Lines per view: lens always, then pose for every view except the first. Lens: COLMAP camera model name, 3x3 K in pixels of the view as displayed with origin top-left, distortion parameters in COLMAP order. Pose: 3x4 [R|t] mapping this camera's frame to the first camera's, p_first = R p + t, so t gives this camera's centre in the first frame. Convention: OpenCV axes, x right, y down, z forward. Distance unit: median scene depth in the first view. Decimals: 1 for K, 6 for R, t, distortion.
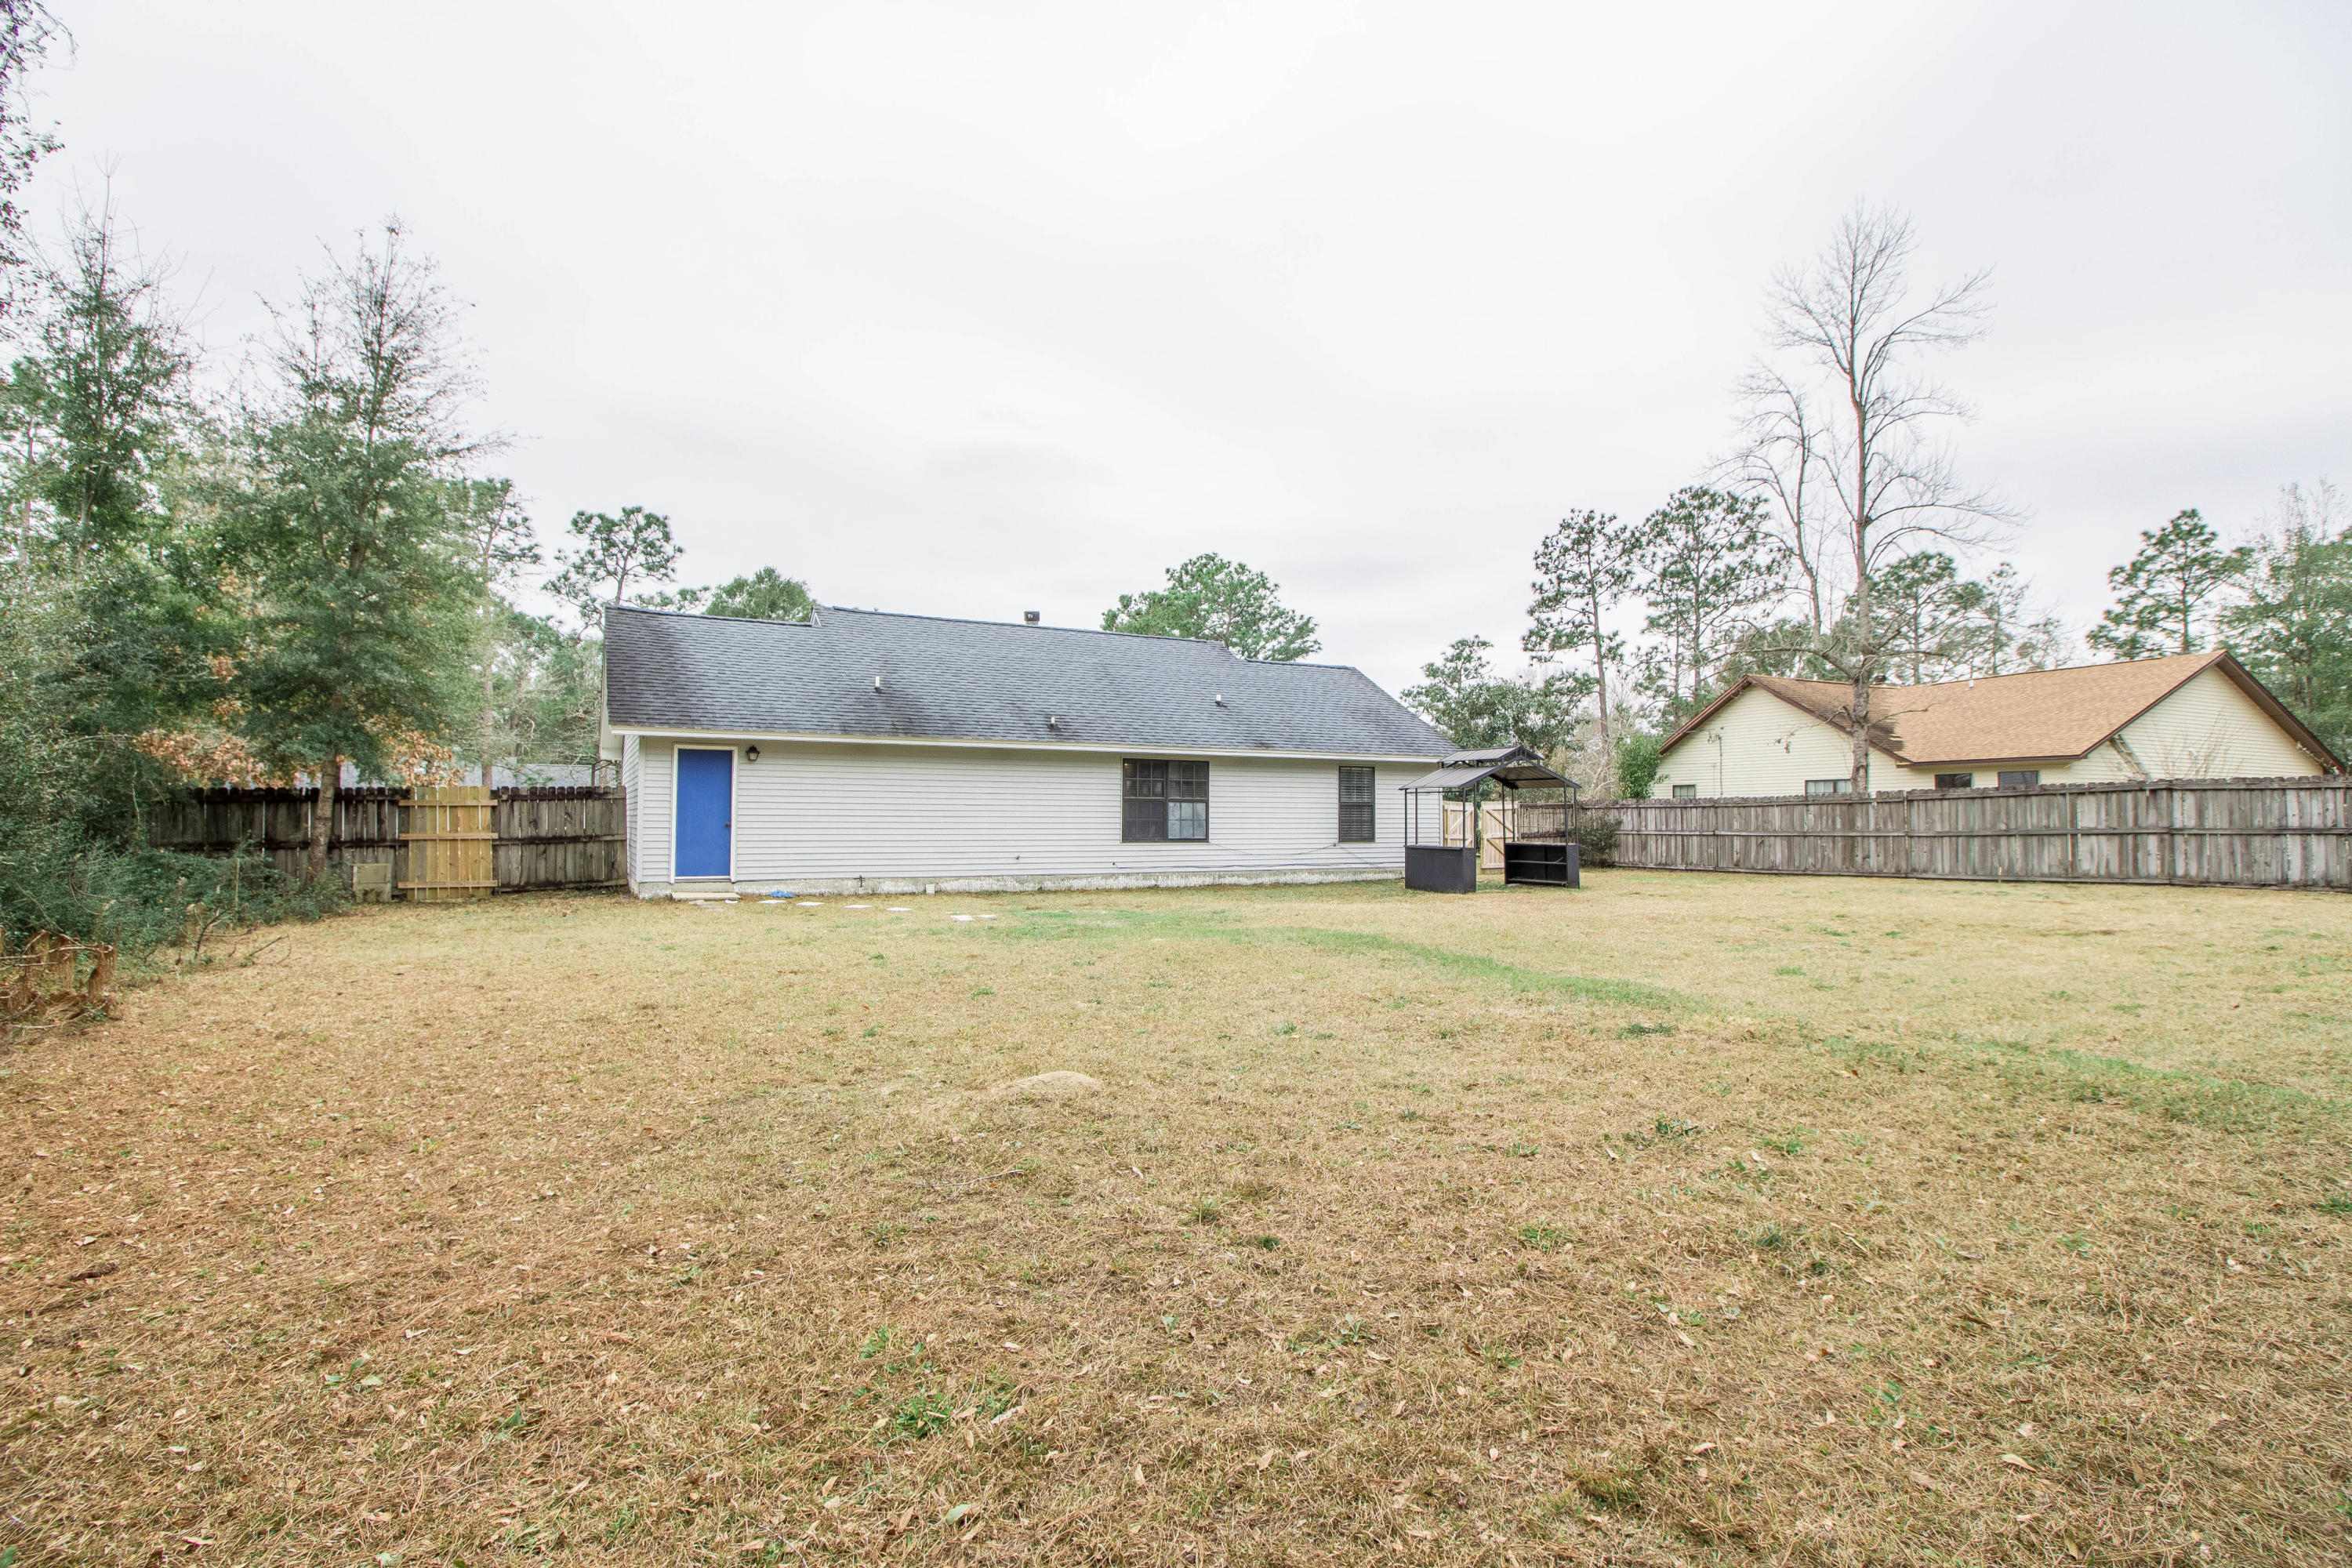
lens RADIAL K [[1098.5, 0, 1165.6], [0, 1098.5, 785.2], [0, 0, 1]] dist [0.015003, -0.014233]
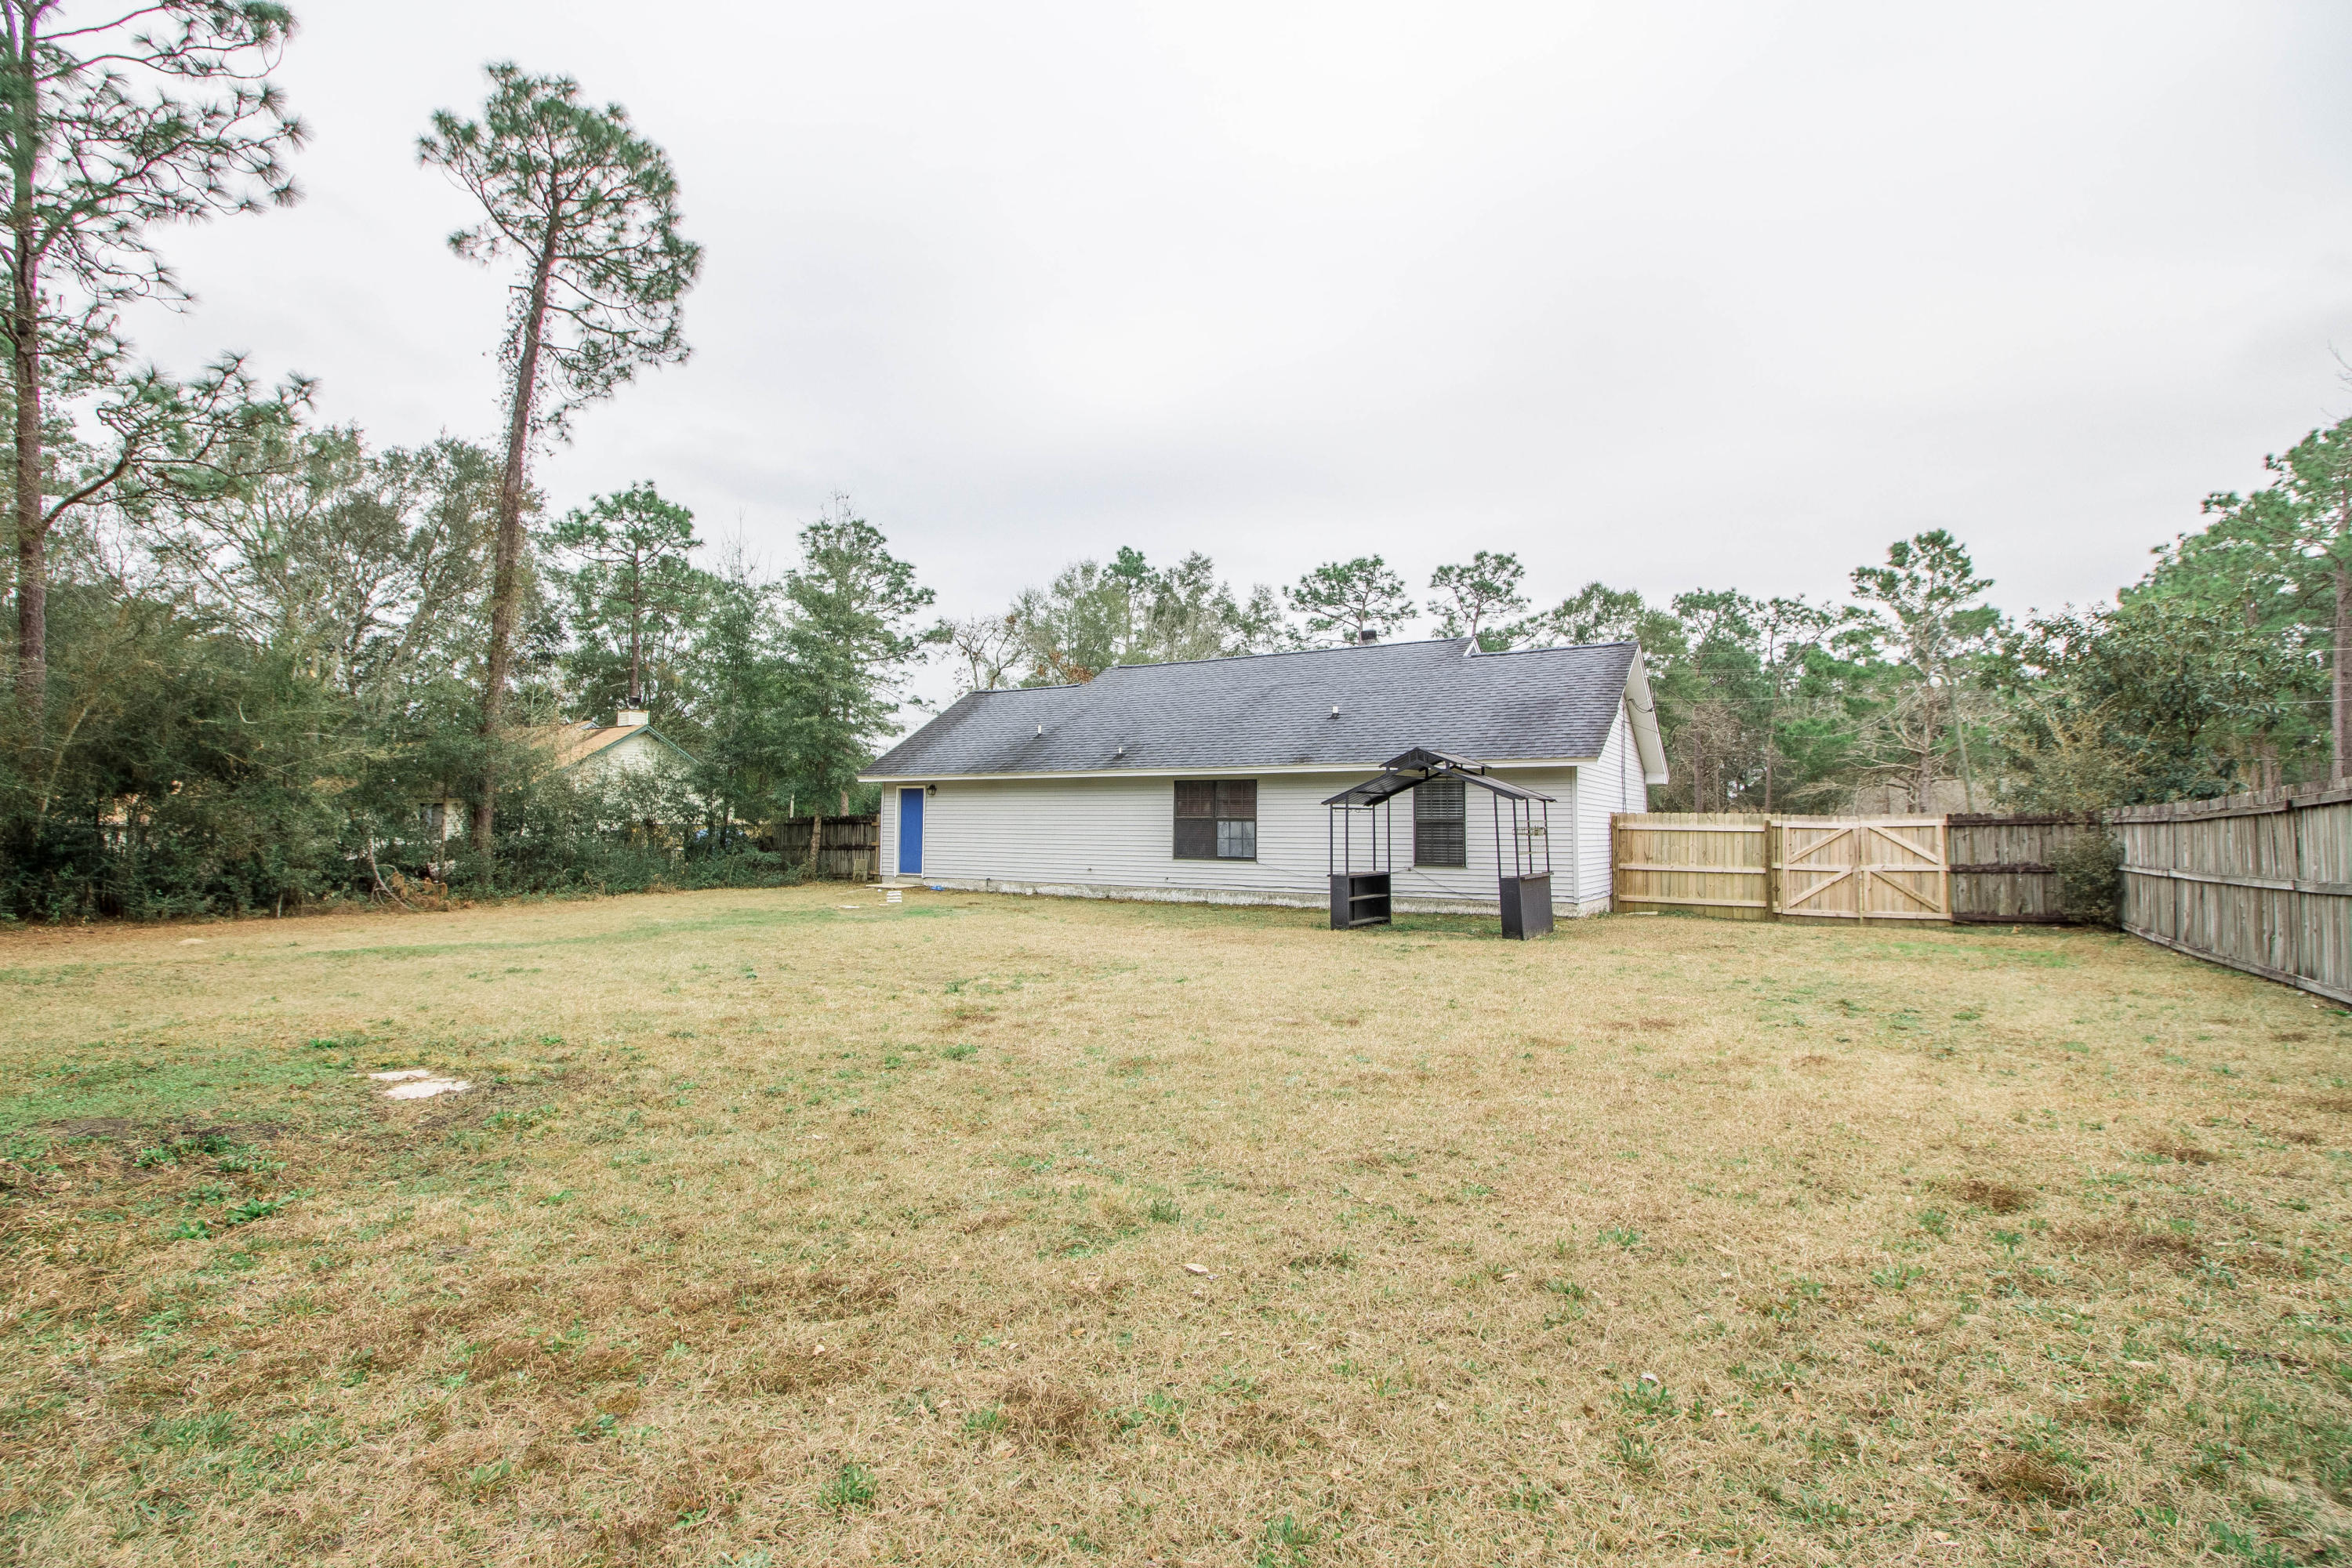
lens RADIAL K [[1098.5, 0, 1165.6], [0, 1098.5, 785.2], [0, 0, 1]] dist [0.015003, -0.014233]
pose [[0.531609, -0.032186, -0.846378, 0.858405], [0.023443, 0.999454, -0.023282, 0.004454], [0.846665, -0.007465, 0.532074, 0.416427]]
